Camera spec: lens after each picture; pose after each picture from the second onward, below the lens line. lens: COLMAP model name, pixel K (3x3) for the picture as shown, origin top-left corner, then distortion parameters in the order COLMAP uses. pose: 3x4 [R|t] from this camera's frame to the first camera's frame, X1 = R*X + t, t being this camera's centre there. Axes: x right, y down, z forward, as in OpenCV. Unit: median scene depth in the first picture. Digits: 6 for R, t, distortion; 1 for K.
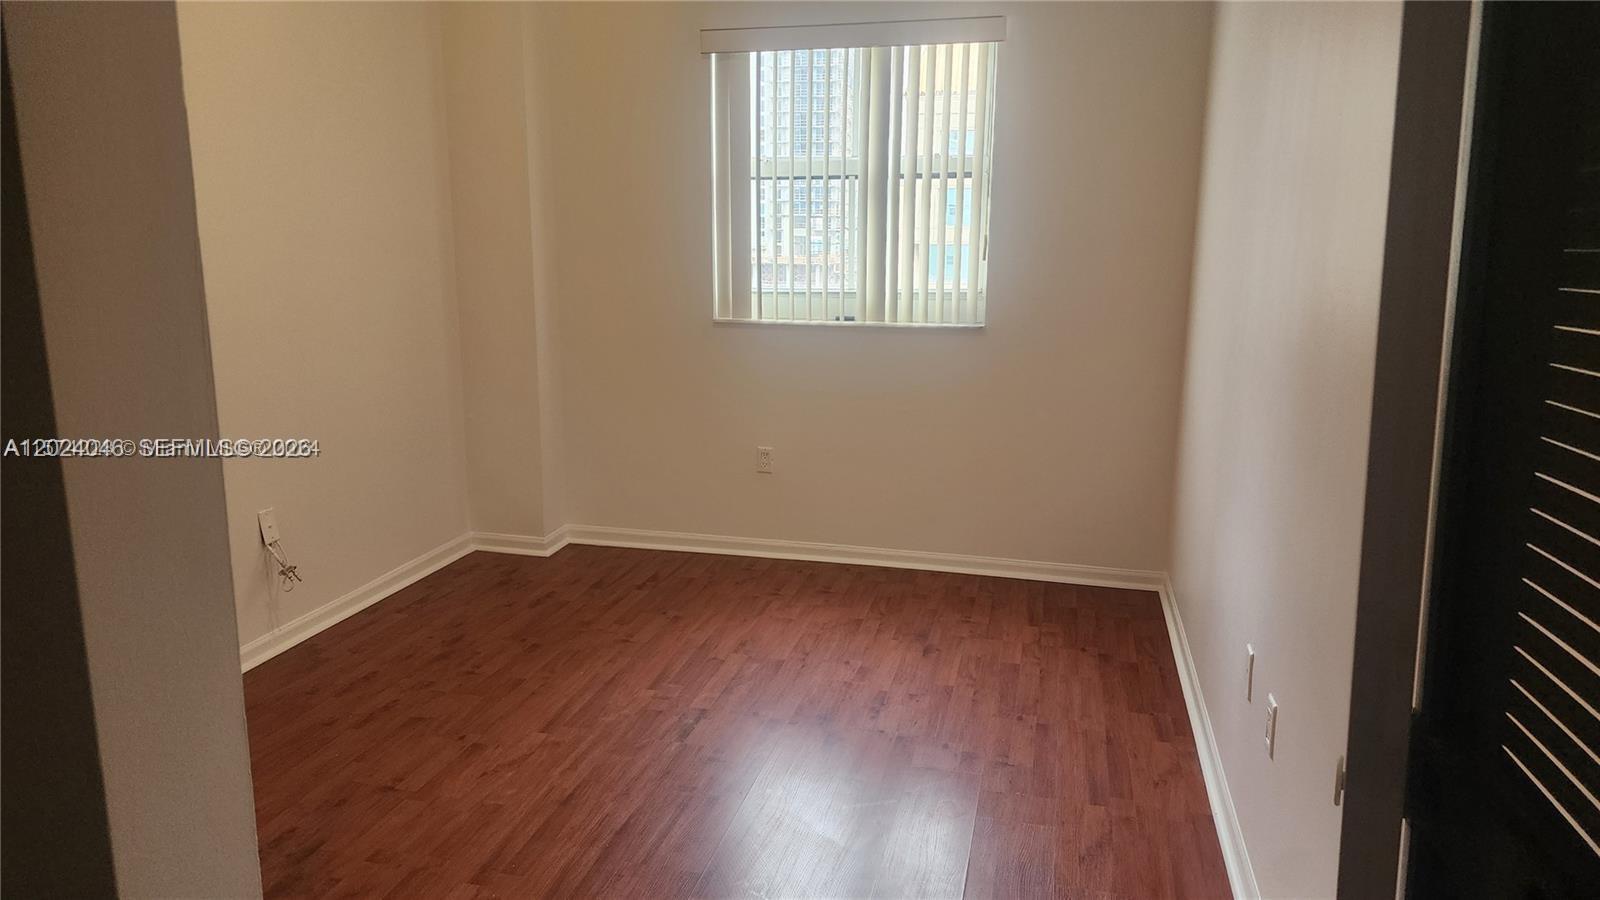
lens RADIAL K [[1069.5, 0, 795.4], [0, 1069.5, 461.5], [0, 0, 1]] dist [0.087764, -0.082710]
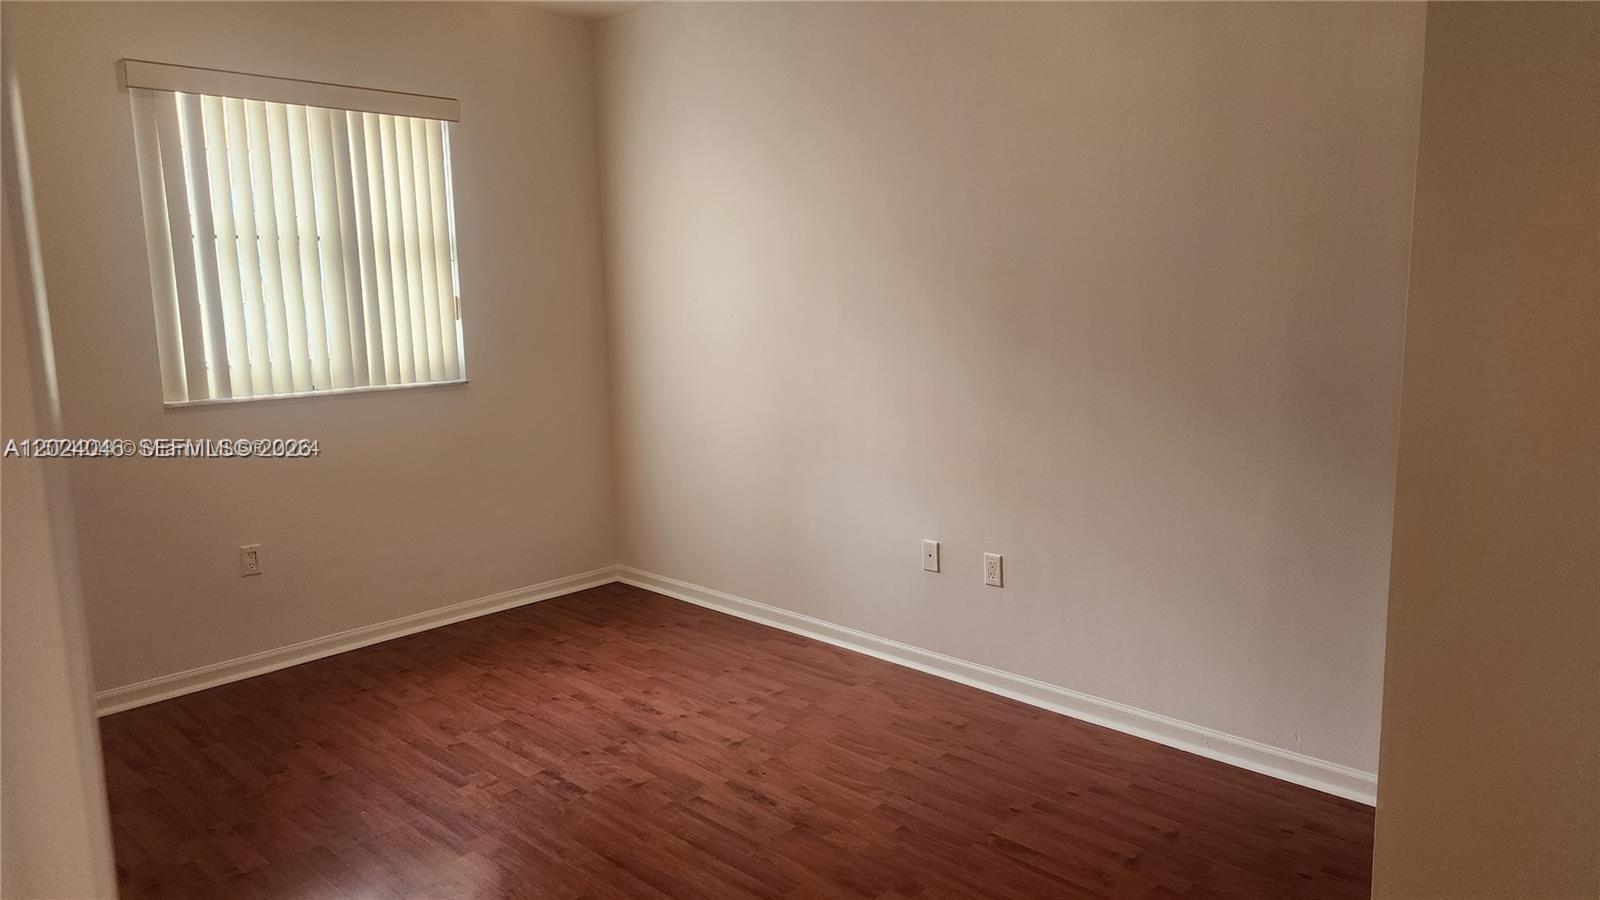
lens RADIAL K [[1069.5, 0, 797.1], [0, 1069.5, 435.6], [0, 0, 1]] dist [0.087764, -0.082710]
pose [[0.488138, -0.134985, 0.862265, -0.612367], [0.203933, 0.978259, 0.037695, -0.047196], [-0.848606, 0.157444, 0.505053, 0.196661]]
